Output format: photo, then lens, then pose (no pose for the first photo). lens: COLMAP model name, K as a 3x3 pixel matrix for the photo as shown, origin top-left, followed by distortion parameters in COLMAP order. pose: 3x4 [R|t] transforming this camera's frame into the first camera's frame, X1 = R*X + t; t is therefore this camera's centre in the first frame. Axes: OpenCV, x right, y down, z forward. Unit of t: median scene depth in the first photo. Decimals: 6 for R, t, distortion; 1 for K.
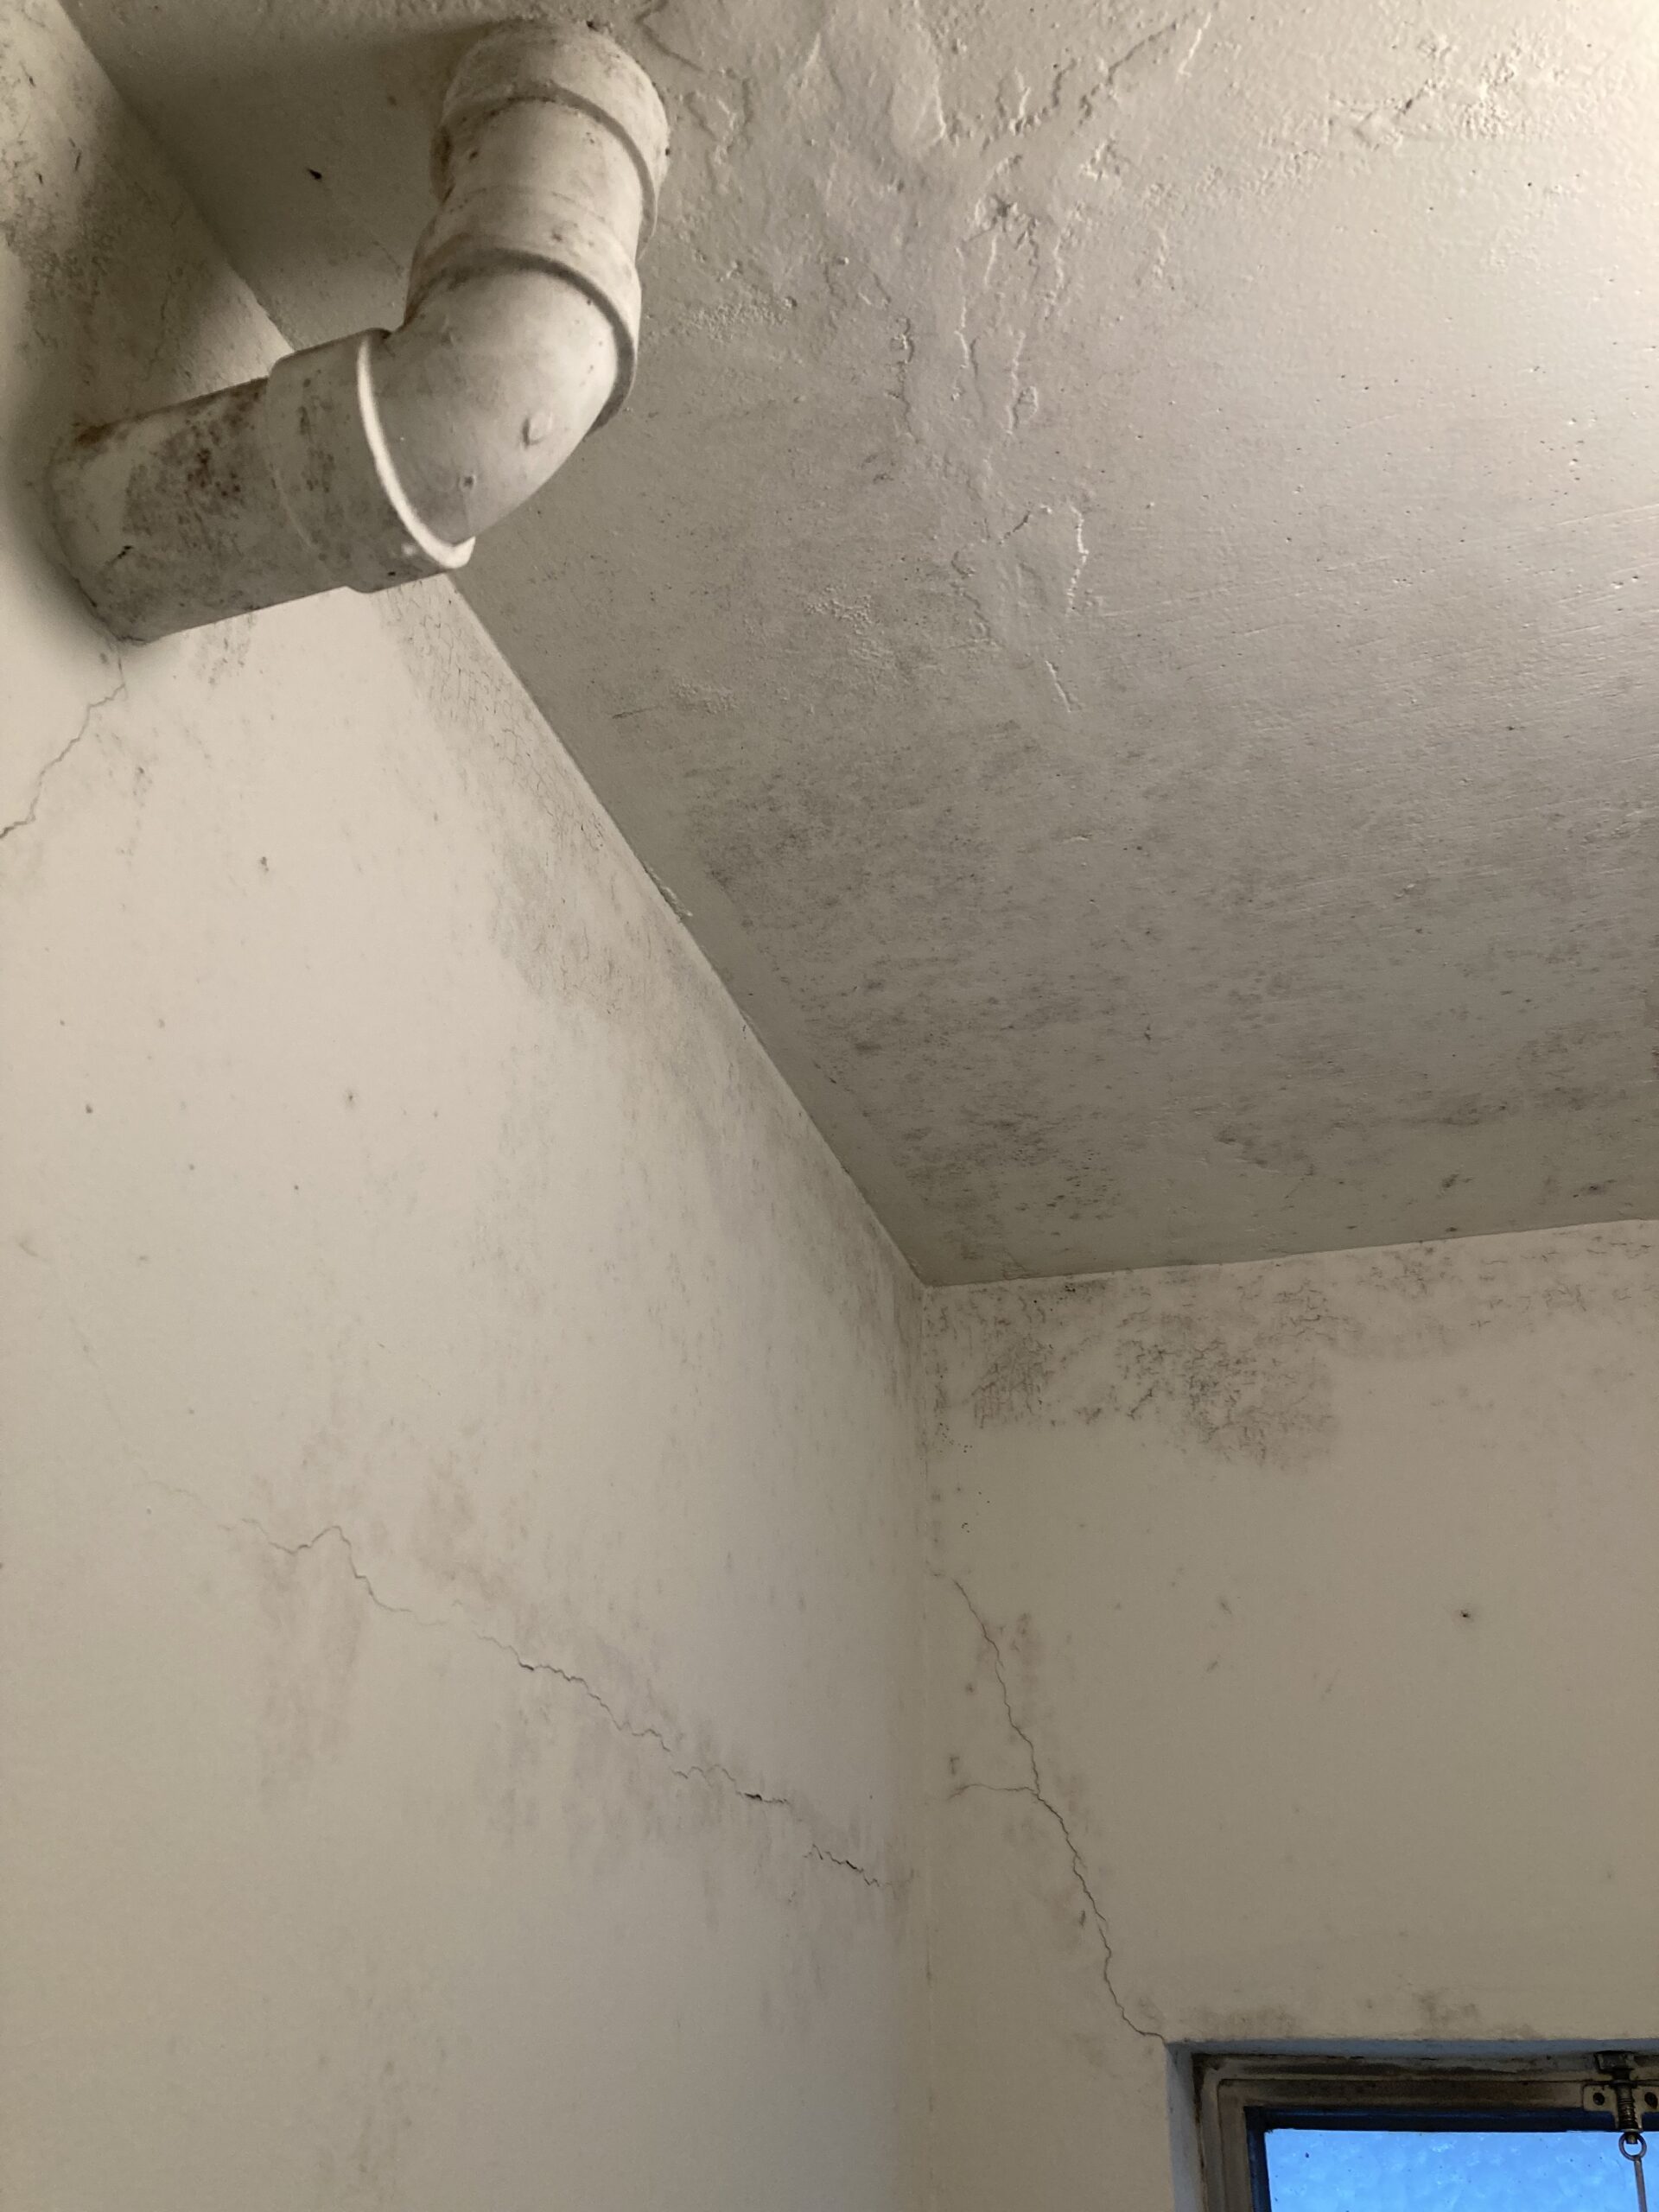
lens RADIAL K [[1775.4, 0, 832.5], [0, 1775.4, 1072.2], [0, 0, 1]] dist [-0.012263, 0.051136]
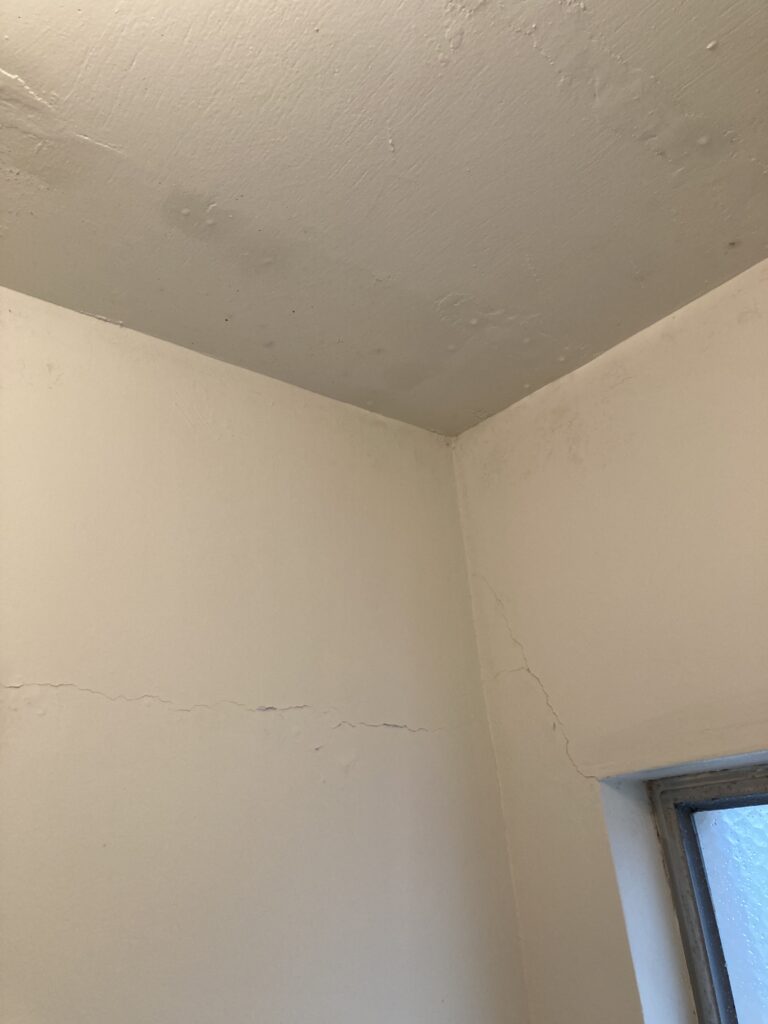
lens RADIAL K [[821.9, 0, 385.4], [0, 821.9, 496.3], [0, 0, 1]] dist [-0.012263, 0.051136]
pose [[0.847629, -0.285027, -0.447532, 0.455413], [0.349958, 0.934311, 0.067774, 0.118948], [0.398817, -0.214064, 0.891696, 0.185390]]
